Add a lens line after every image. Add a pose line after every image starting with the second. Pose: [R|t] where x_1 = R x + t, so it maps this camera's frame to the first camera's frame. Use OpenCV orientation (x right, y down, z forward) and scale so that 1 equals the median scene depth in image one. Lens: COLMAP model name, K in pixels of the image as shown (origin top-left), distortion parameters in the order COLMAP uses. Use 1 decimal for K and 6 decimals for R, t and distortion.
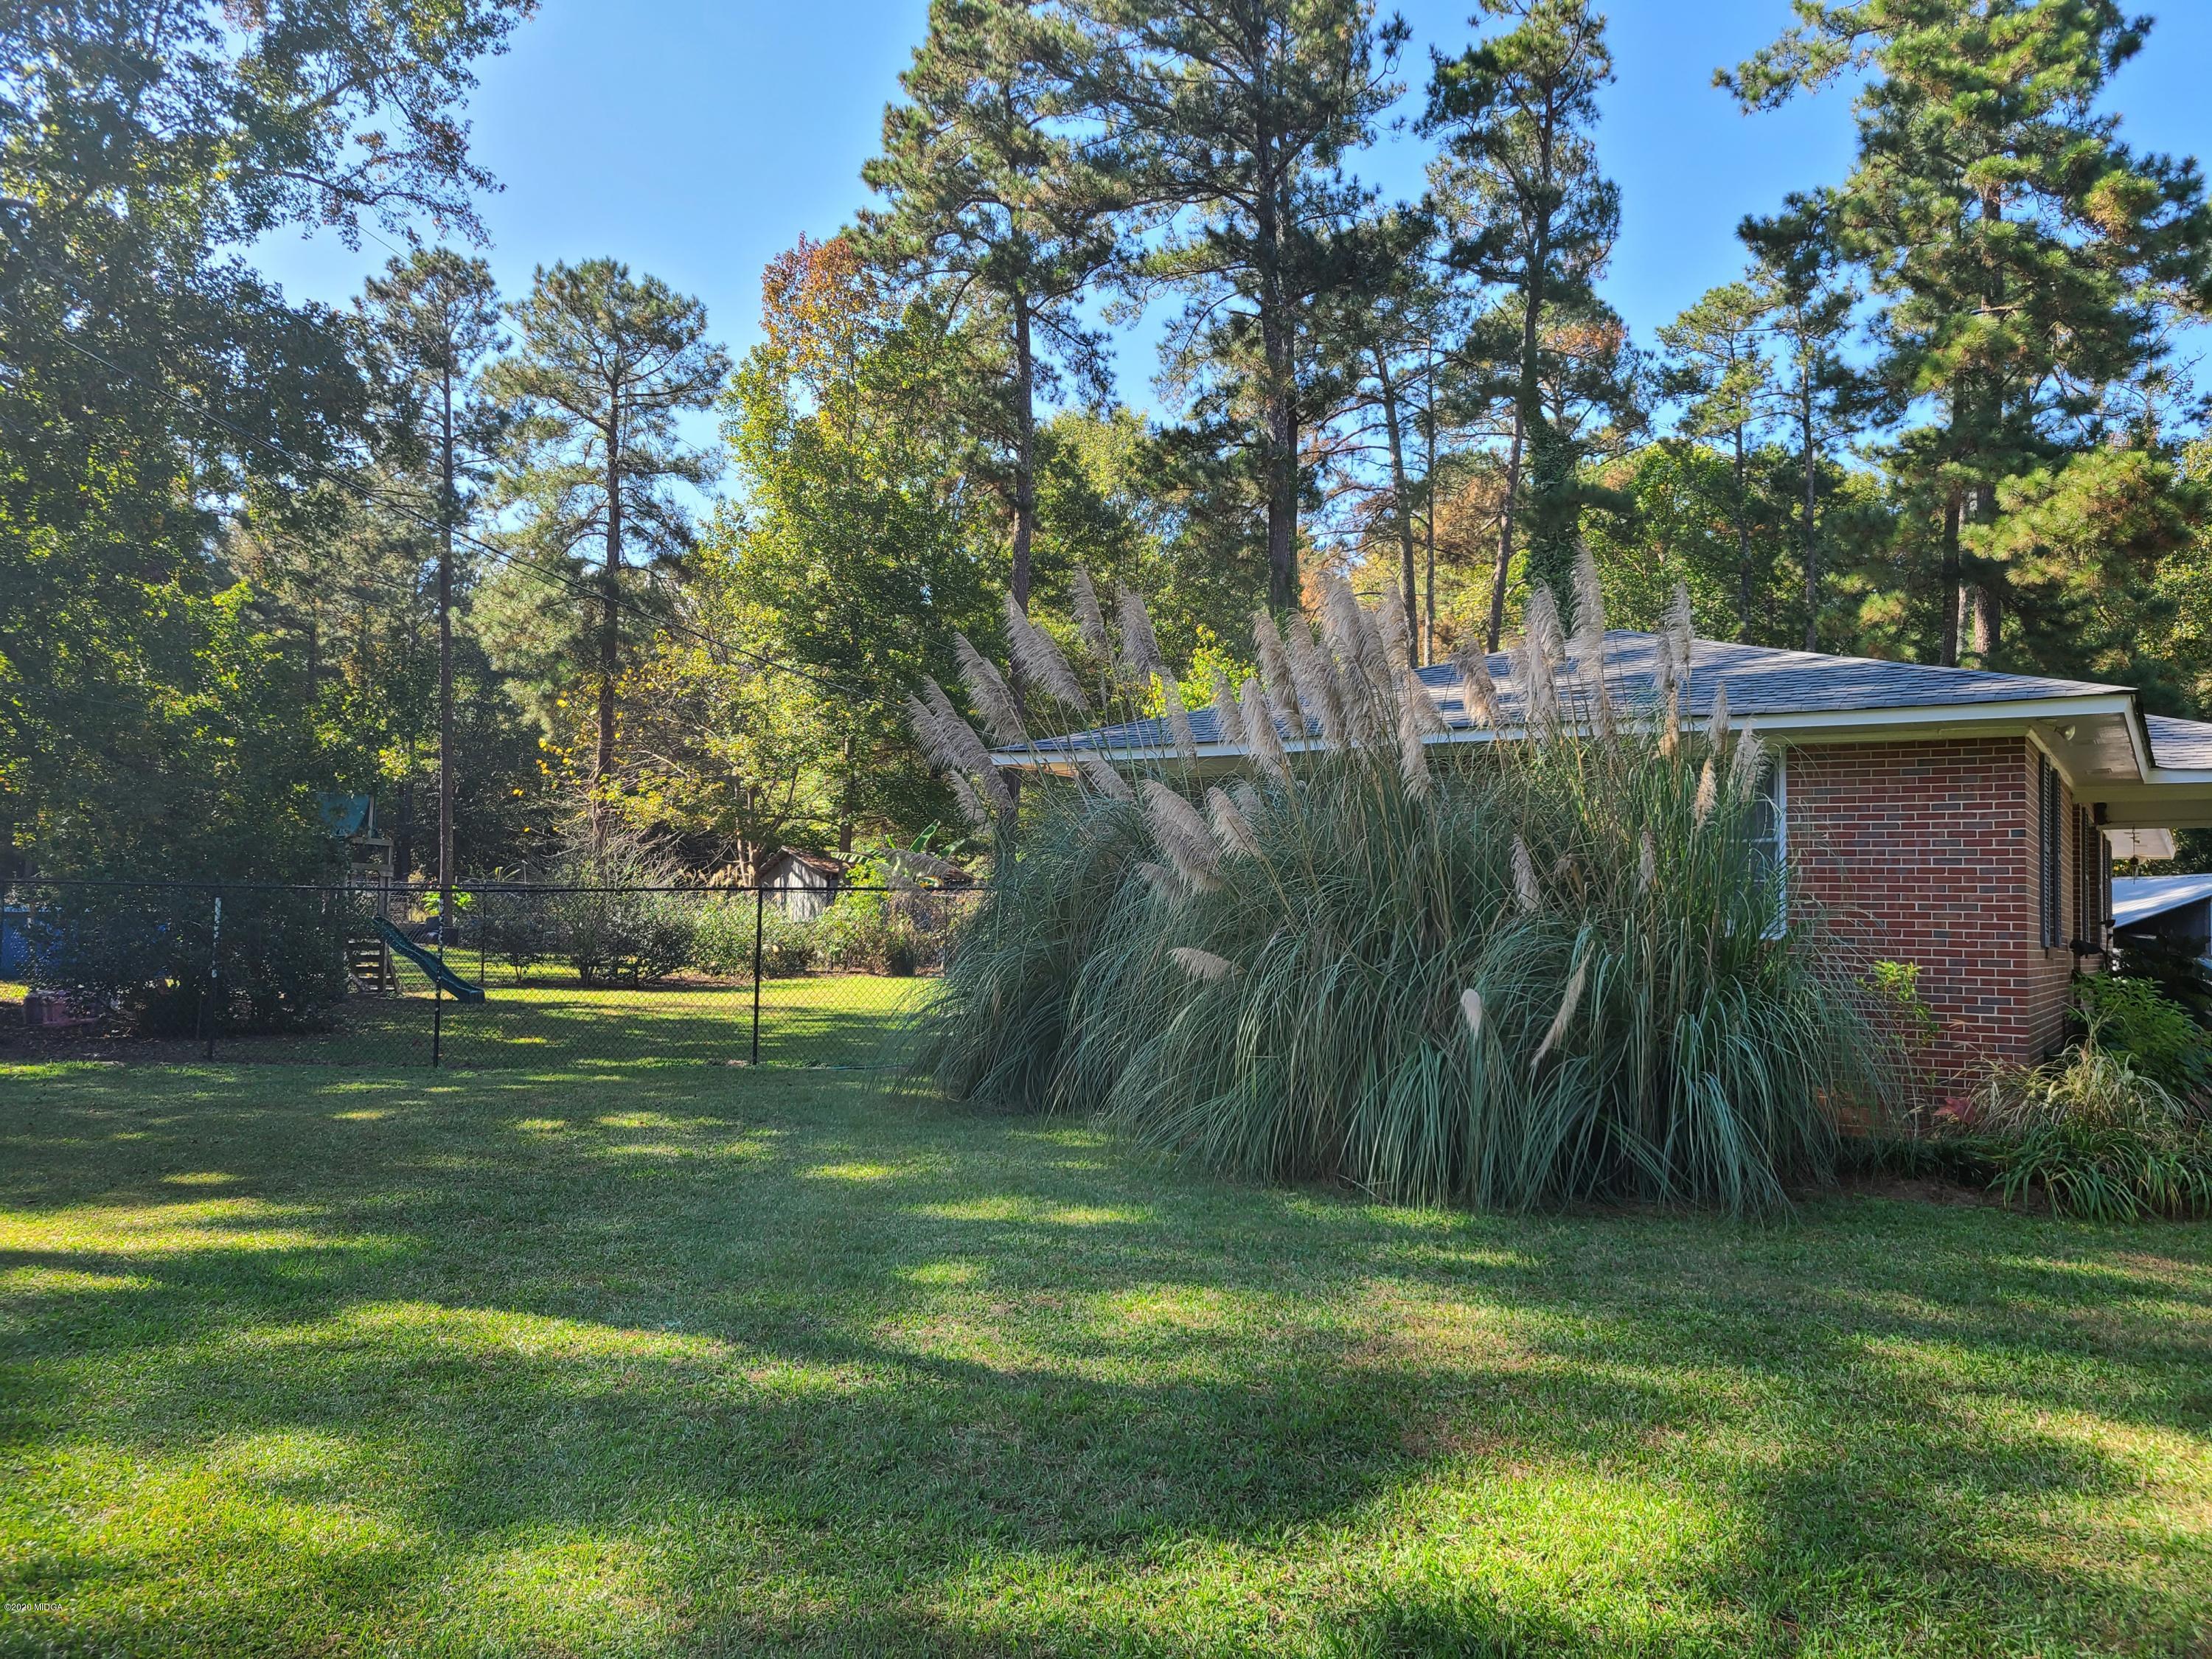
lens RADIAL K [[1649.3, 0, 1114.5], [0, 1649.3, 846.5], [0, 0, 1]] dist [0.071913, -0.061052]
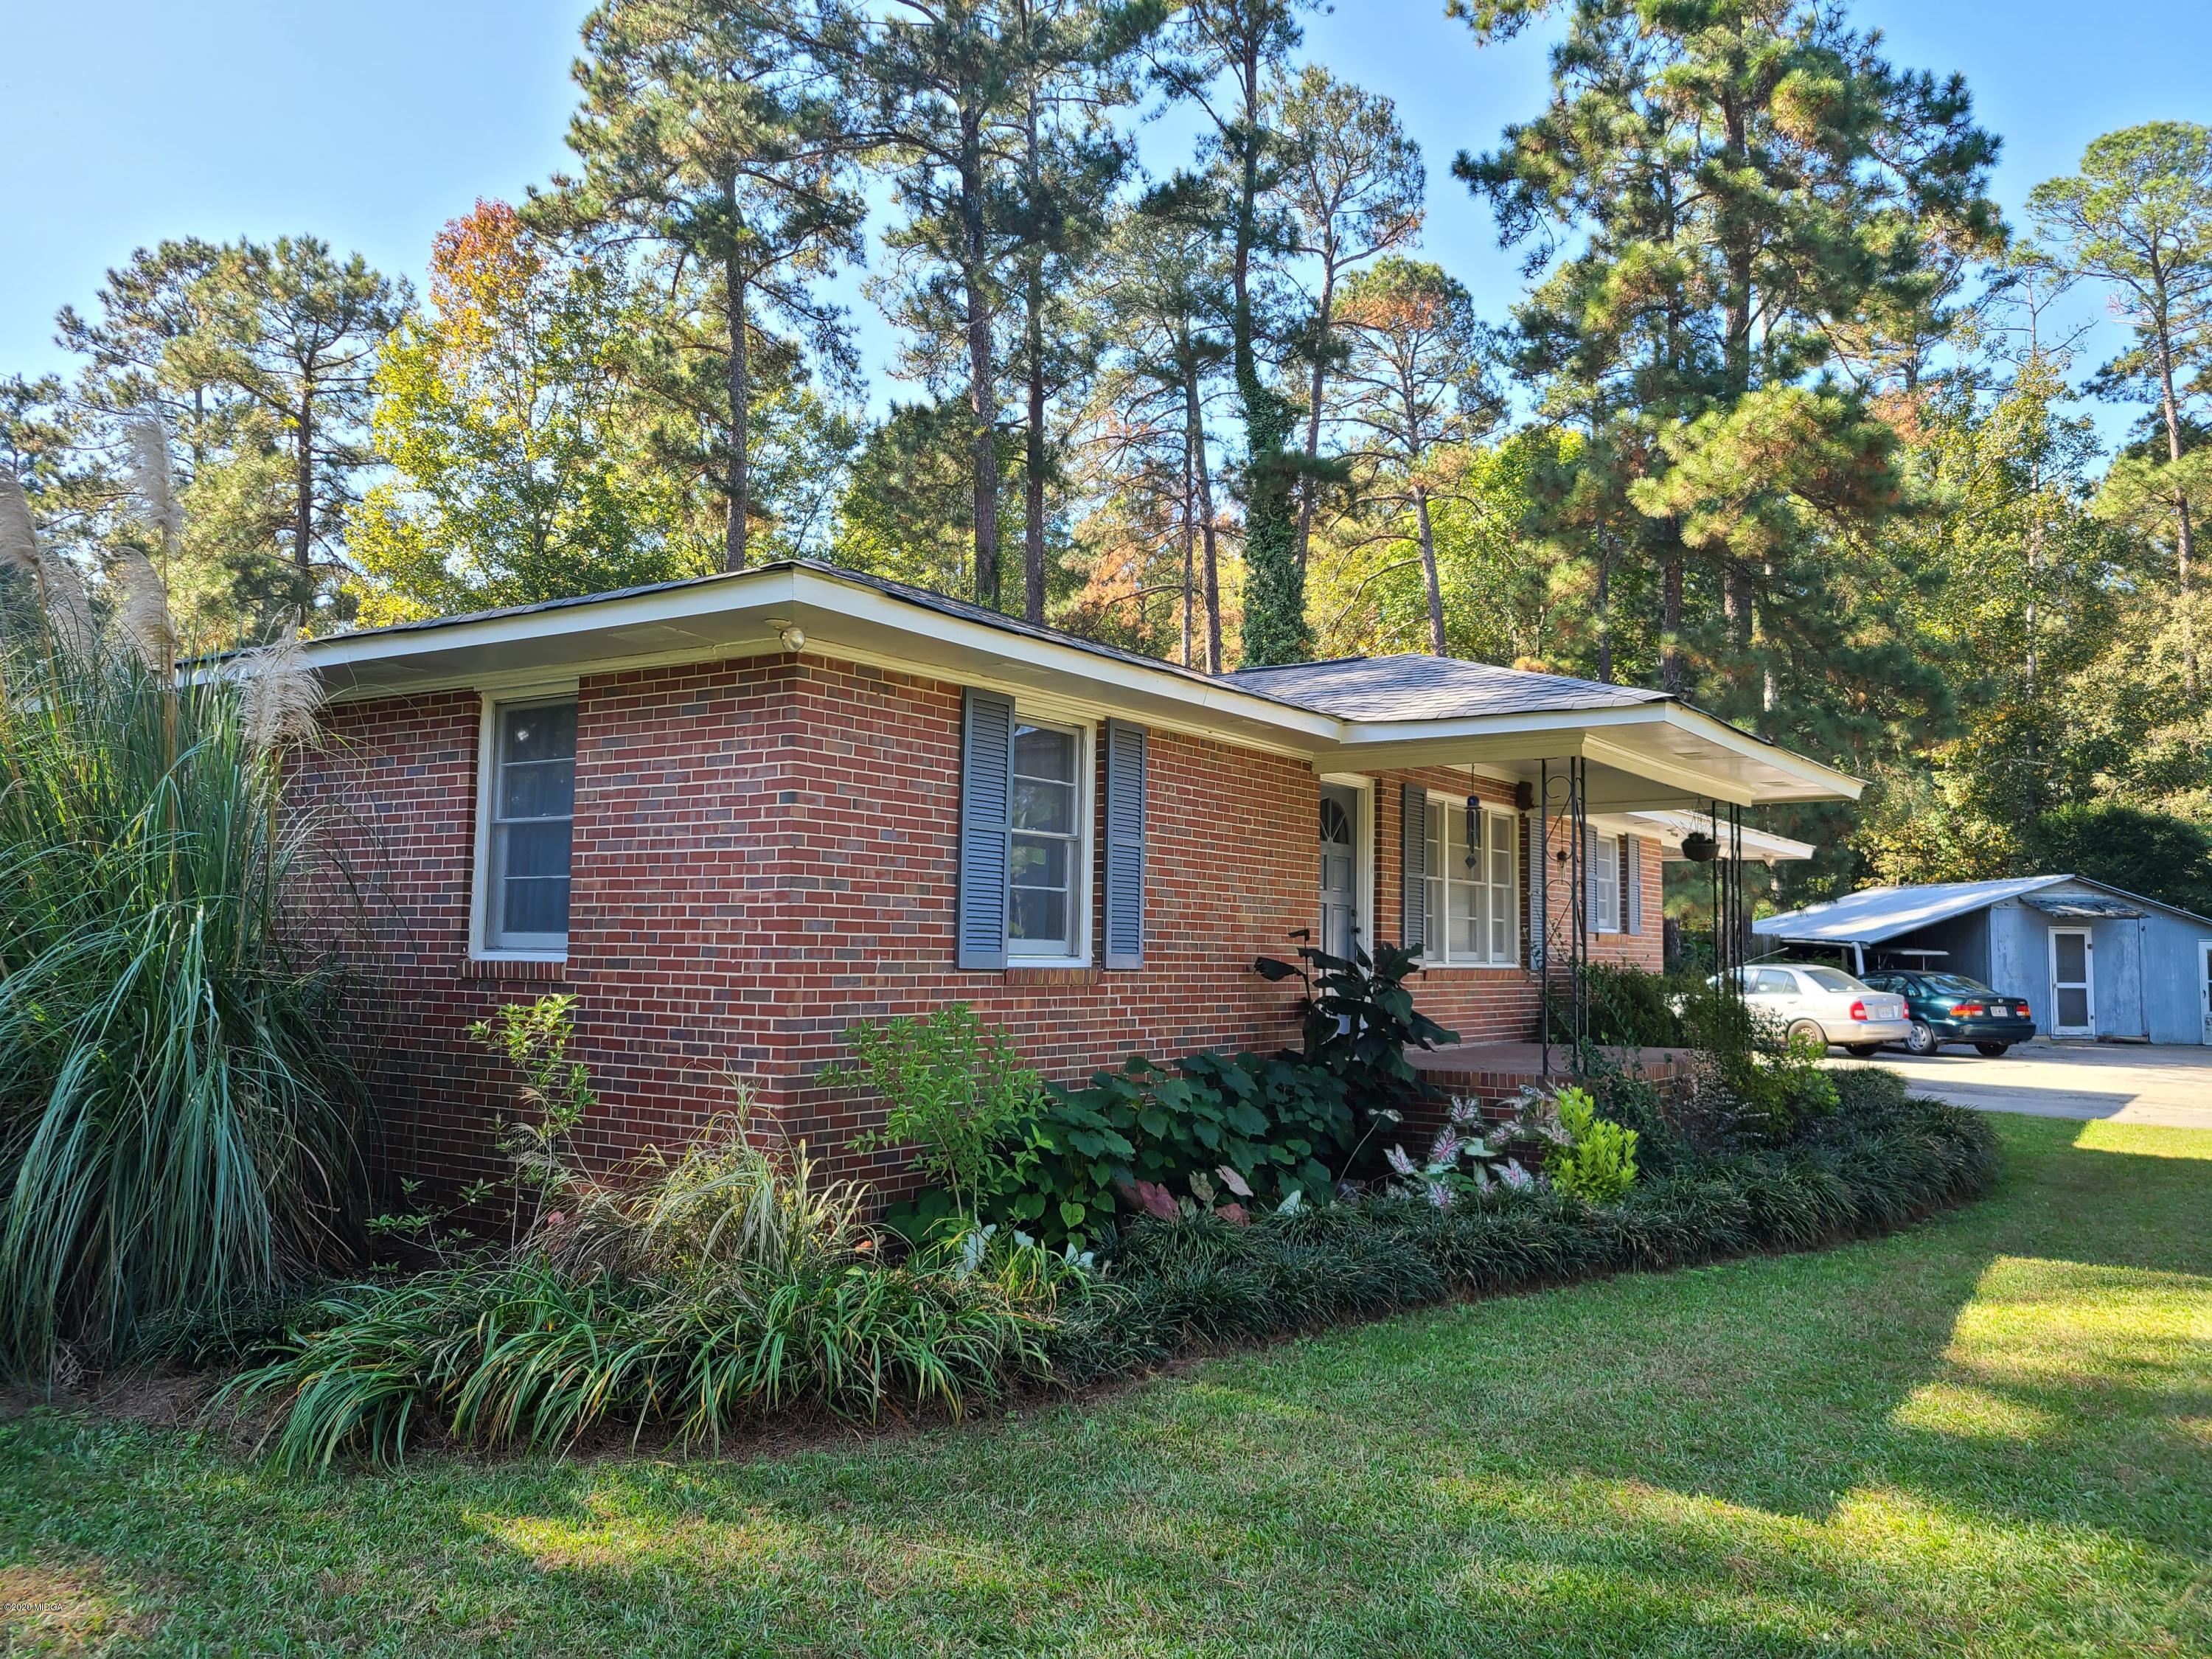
lens RADIAL K [[1630.5, 0, 1139.1], [0, 1630.5, 838.3], [0, 0, 1]] dist [0.065795, -0.048807]
pose [[0.999564, -0.011291, -0.027265, 0.206662], [0.010824, 0.999793, -0.017218, 0.006250], [0.027454, 0.016916, 0.999480, 0.103722]]
